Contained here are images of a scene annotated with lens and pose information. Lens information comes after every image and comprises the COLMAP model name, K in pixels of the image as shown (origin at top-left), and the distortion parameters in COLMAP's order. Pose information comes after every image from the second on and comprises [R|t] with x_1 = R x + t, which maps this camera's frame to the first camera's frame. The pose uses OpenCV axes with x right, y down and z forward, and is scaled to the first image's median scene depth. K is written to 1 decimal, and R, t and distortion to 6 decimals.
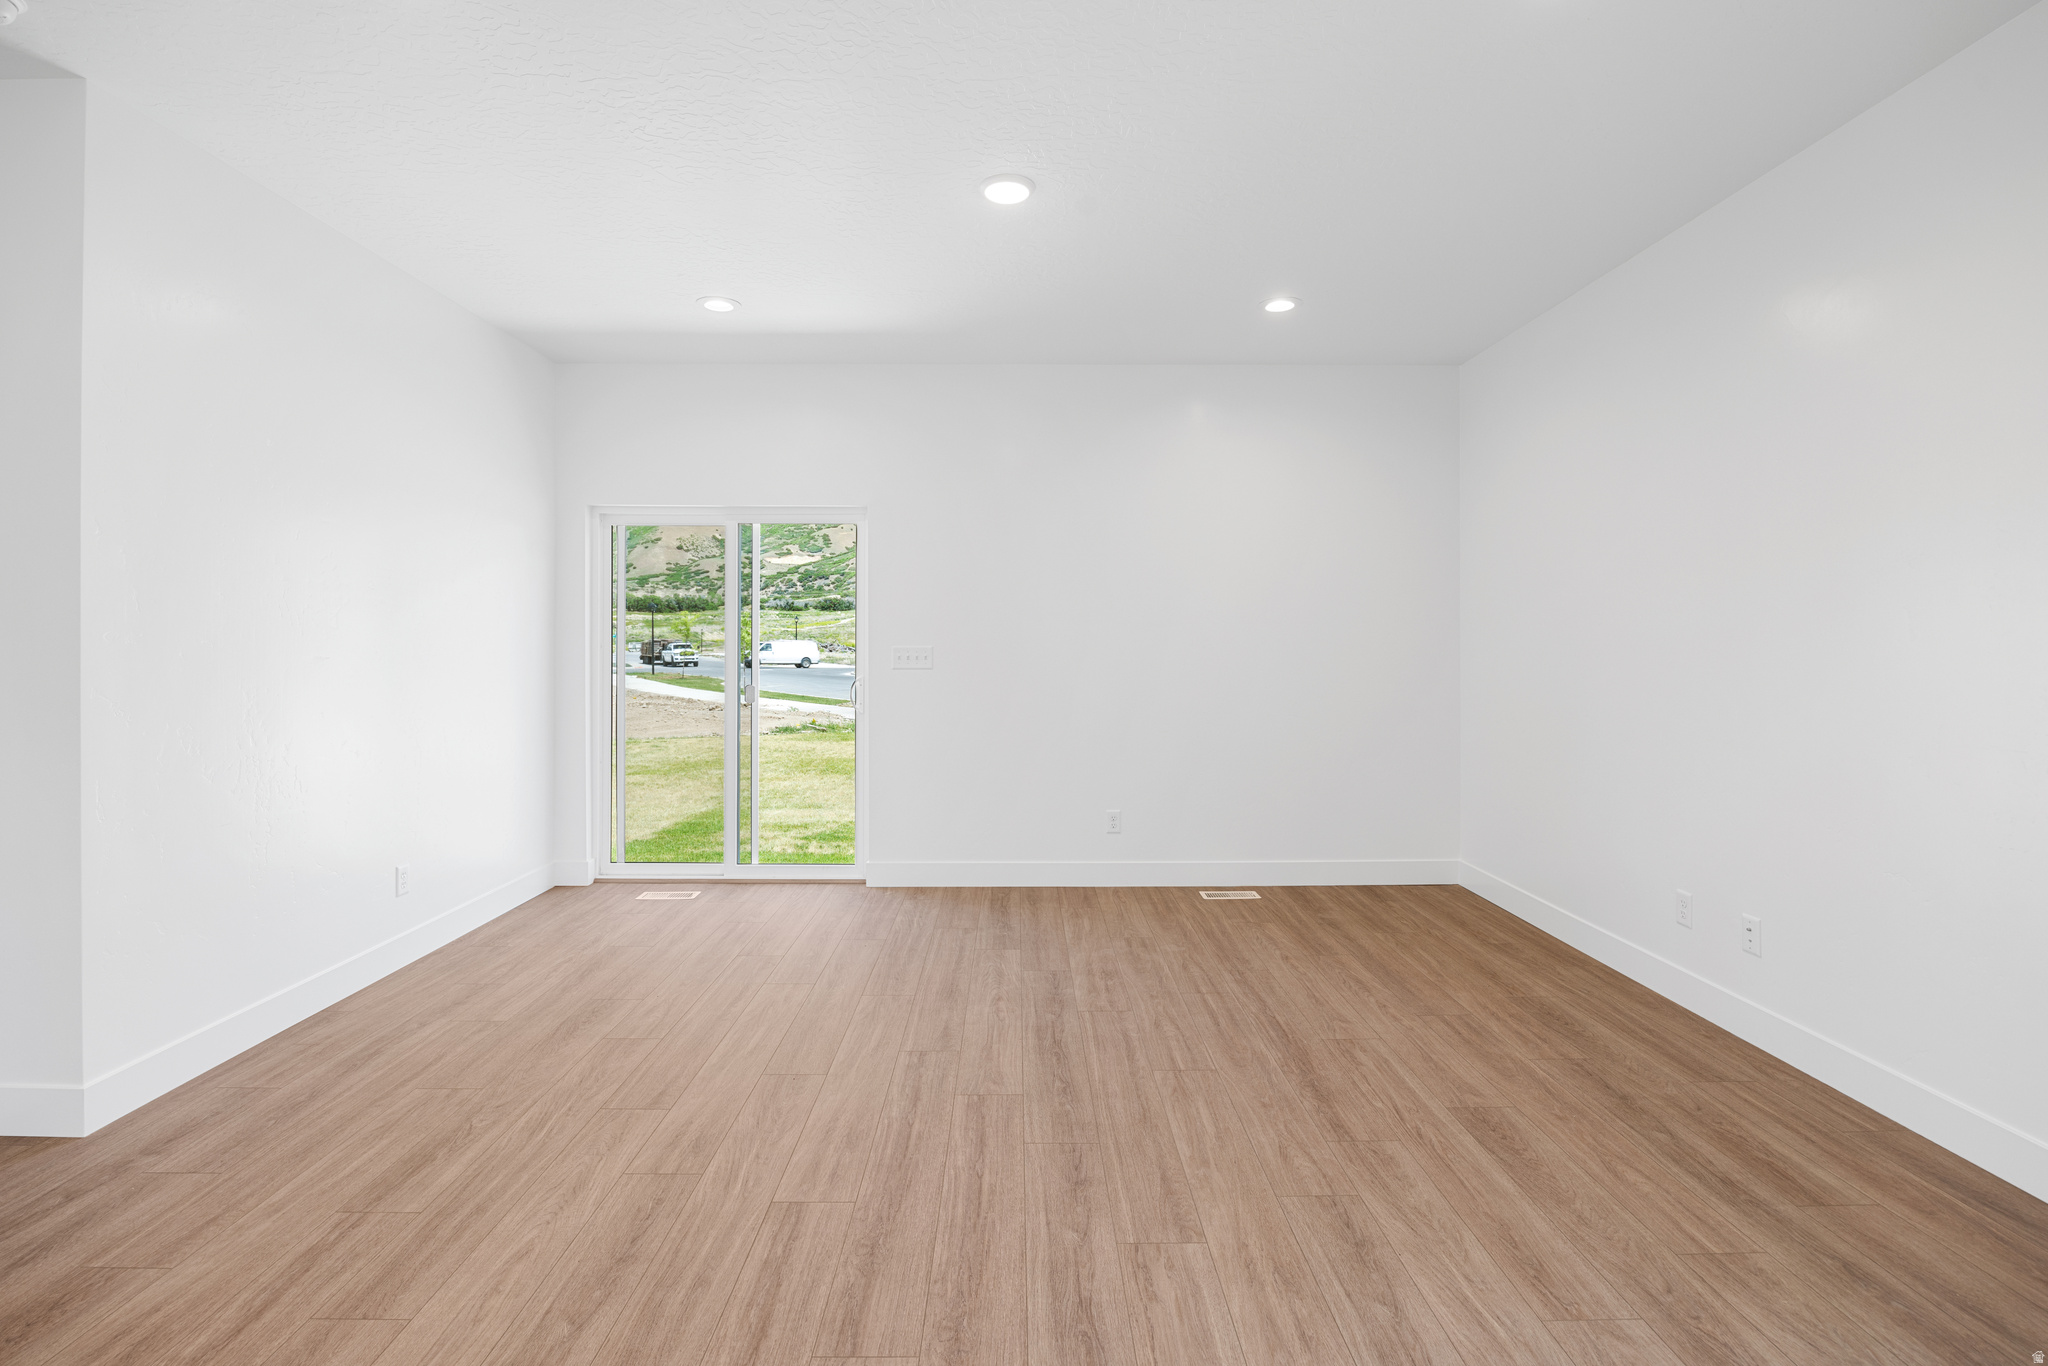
lens RADIAL K [[940.7, 0, 1013.4], [0, 940.7, 647.2], [0, 0, 1]] dist [-0.015757, 0.000989]
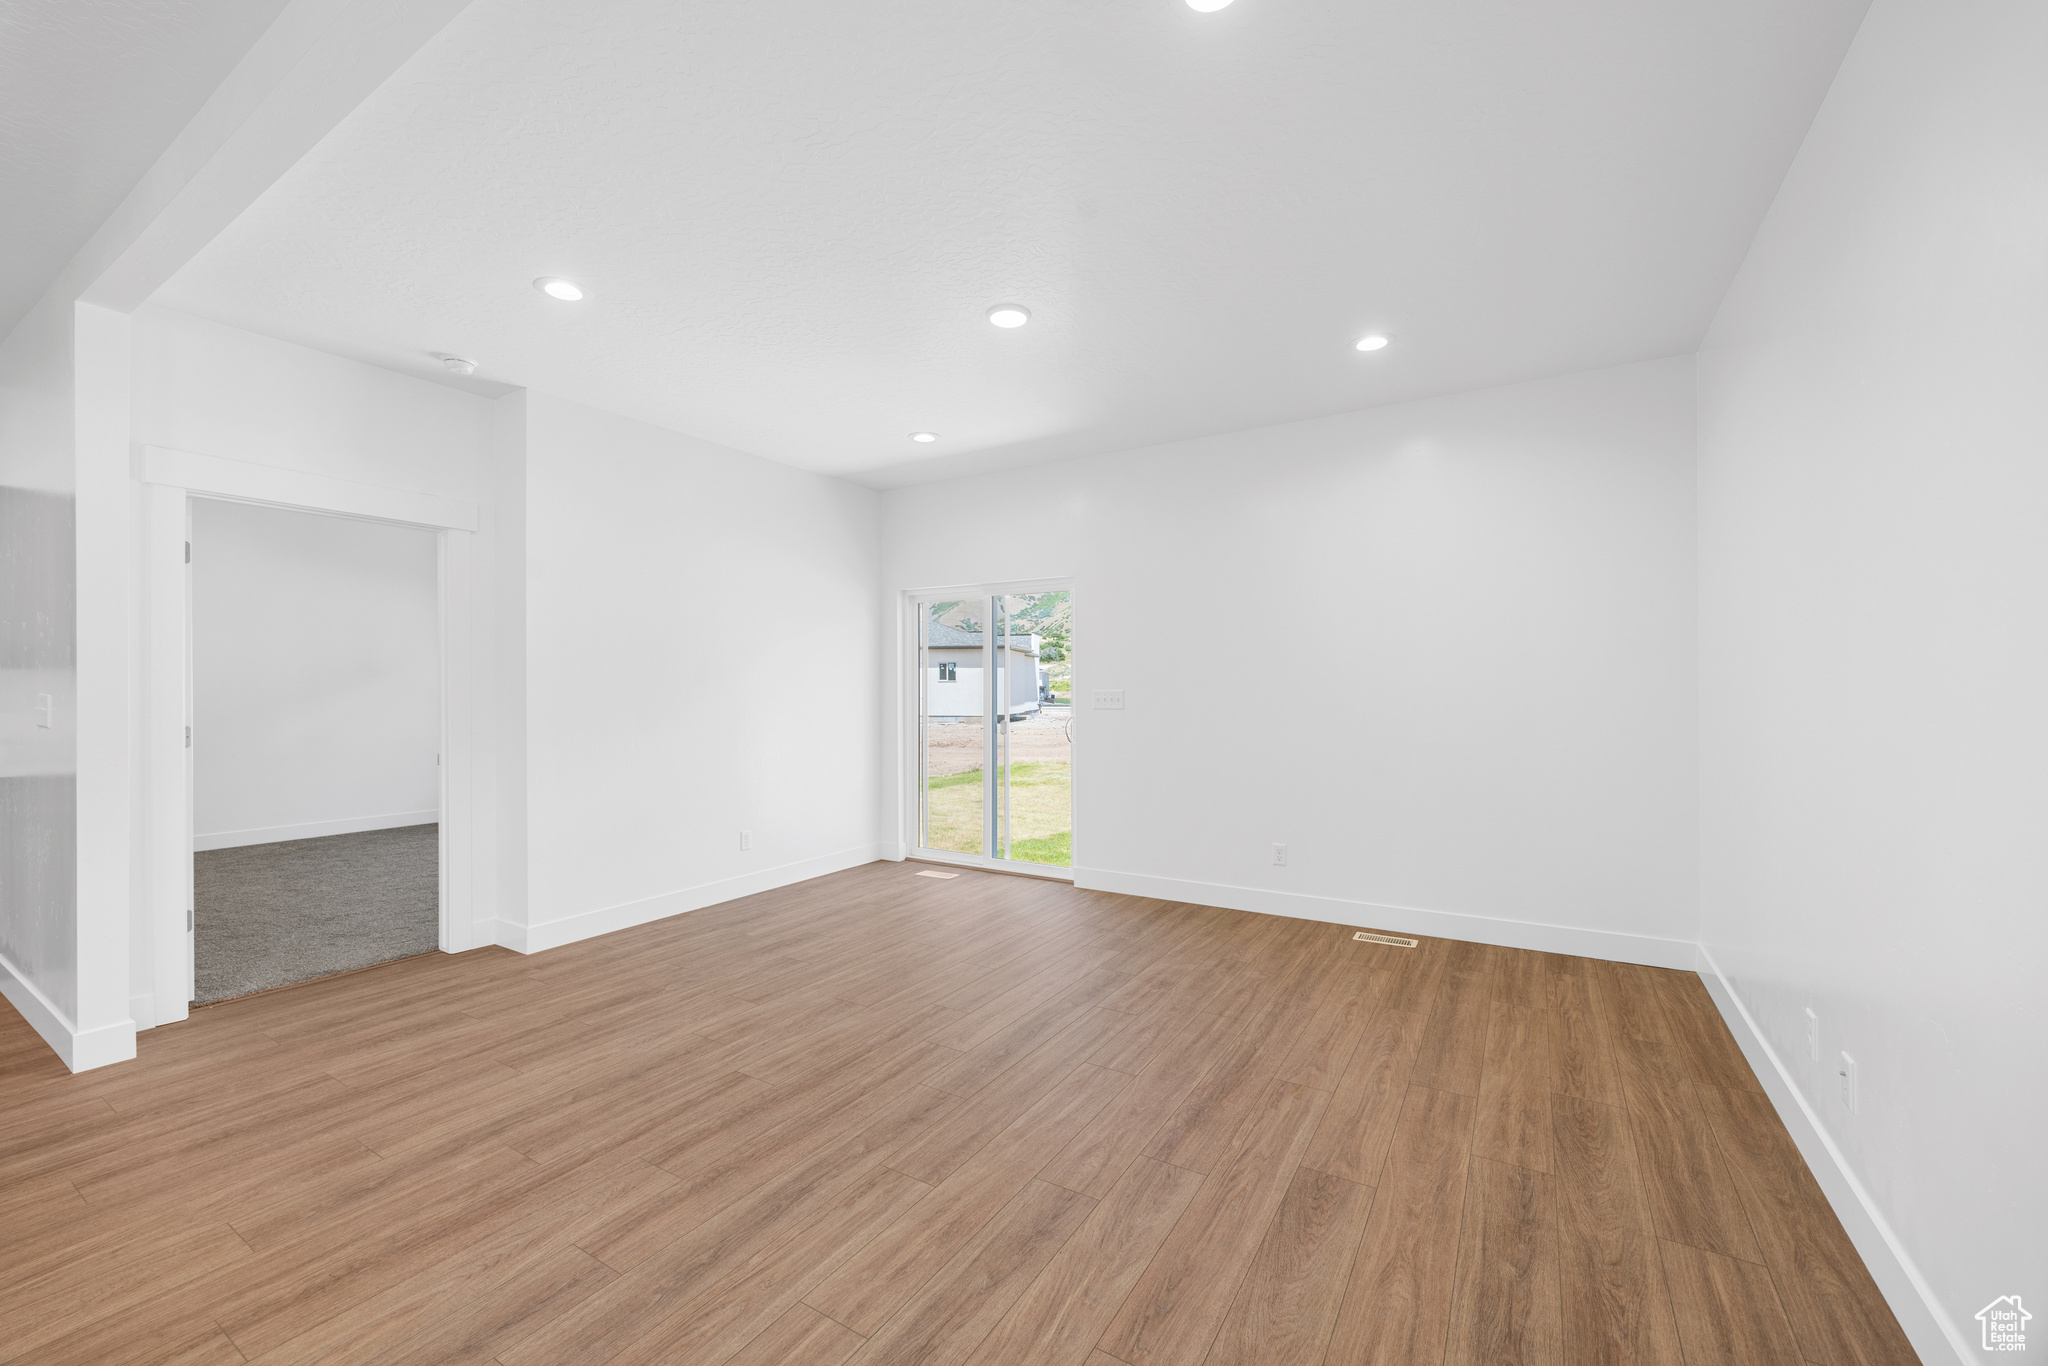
lens RADIAL K [[809.6, 0, 1027.1], [0, 809.6, 688.4], [0, 0, 1]] dist [-0.010115, 0.000413]
pose [[0.849353, -0.003191, -0.527815, 0.598895], [0.002532, 0.999995, -0.001971, -0.002466], [0.527819, 0.000337, 0.849357, 0.124109]]
